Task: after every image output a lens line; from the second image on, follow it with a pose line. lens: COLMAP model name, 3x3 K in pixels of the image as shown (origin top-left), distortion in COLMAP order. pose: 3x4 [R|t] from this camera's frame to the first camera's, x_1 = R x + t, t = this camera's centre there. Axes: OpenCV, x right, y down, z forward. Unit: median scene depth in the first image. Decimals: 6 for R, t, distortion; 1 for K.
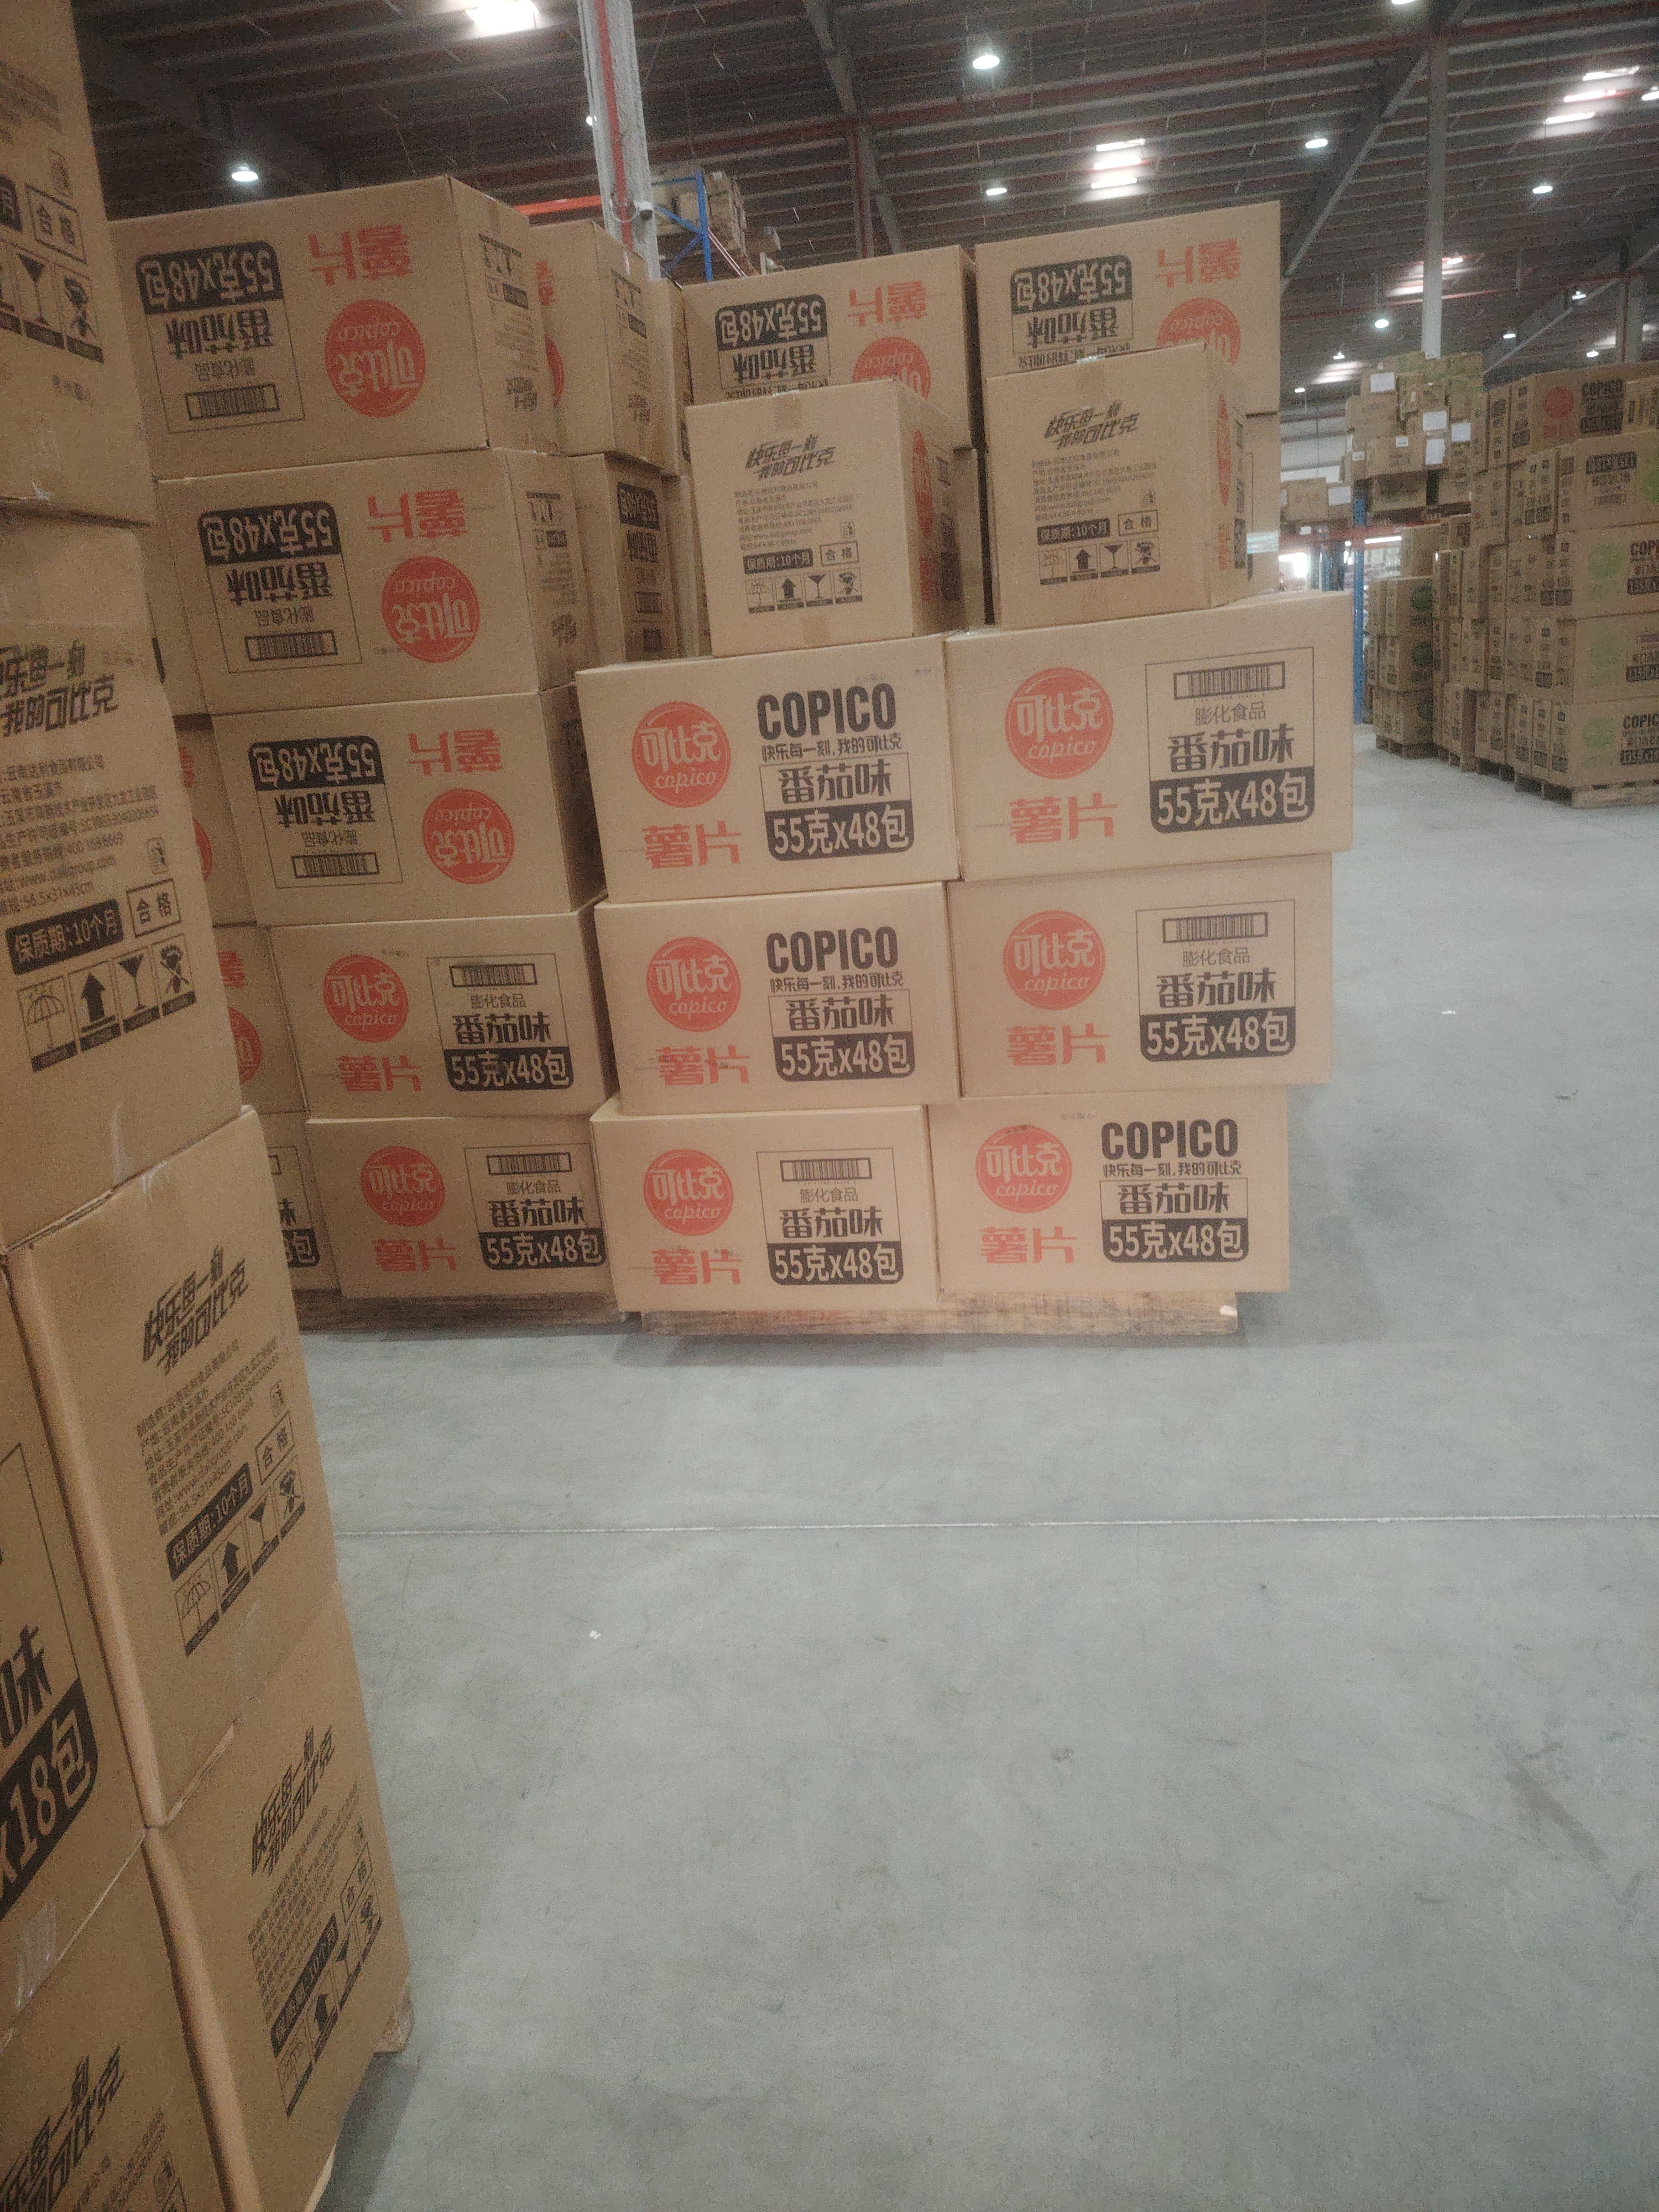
lens RADIAL K [[1532.6, 0, 823.4], [0, 1532.6, 1092.9], [0, 0, 1]] dist [0.032426, -0.038117]
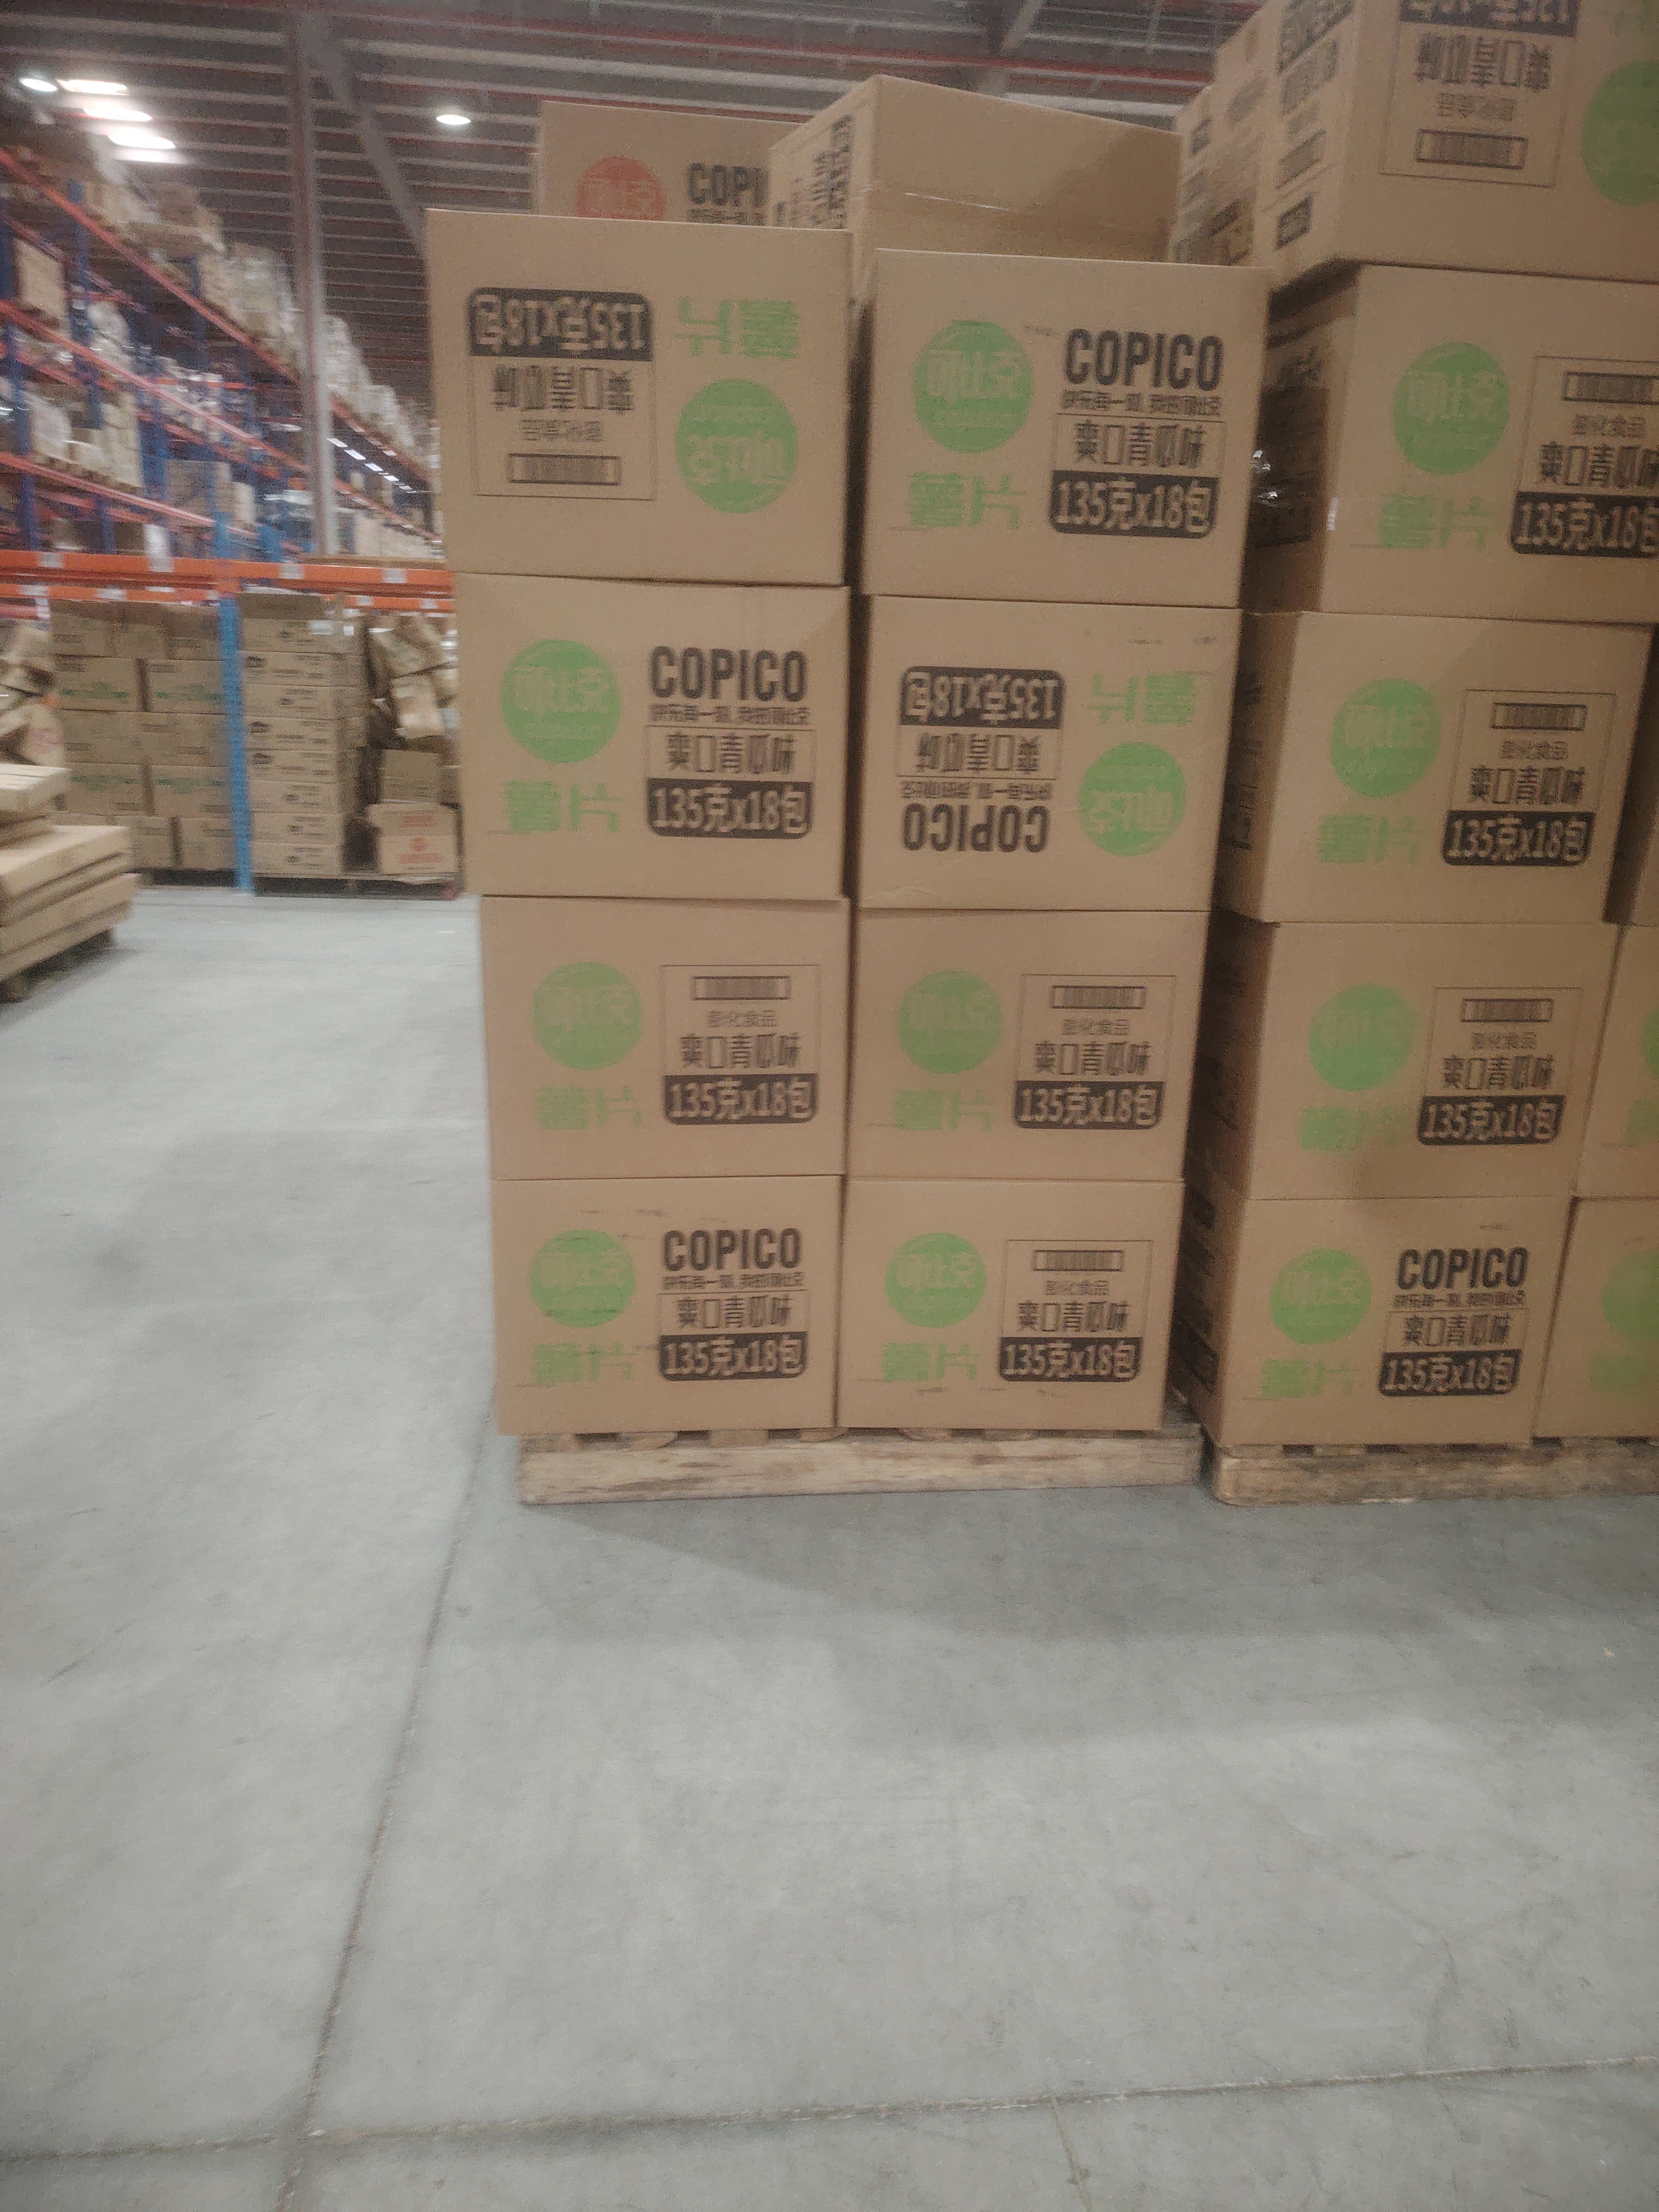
lens RADIAL K [[1559.6, 0, 829.5], [0, 1559.6, 1106.0], [0, 0, 1]] dist [0.065183, -0.054692]
pose [[0.966759, 0.064922, 0.247311, 1.282547], [-0.056522, 0.997562, -0.040924, -0.695793], [-0.249365, 0.025586, 0.968072, 1.898041]]
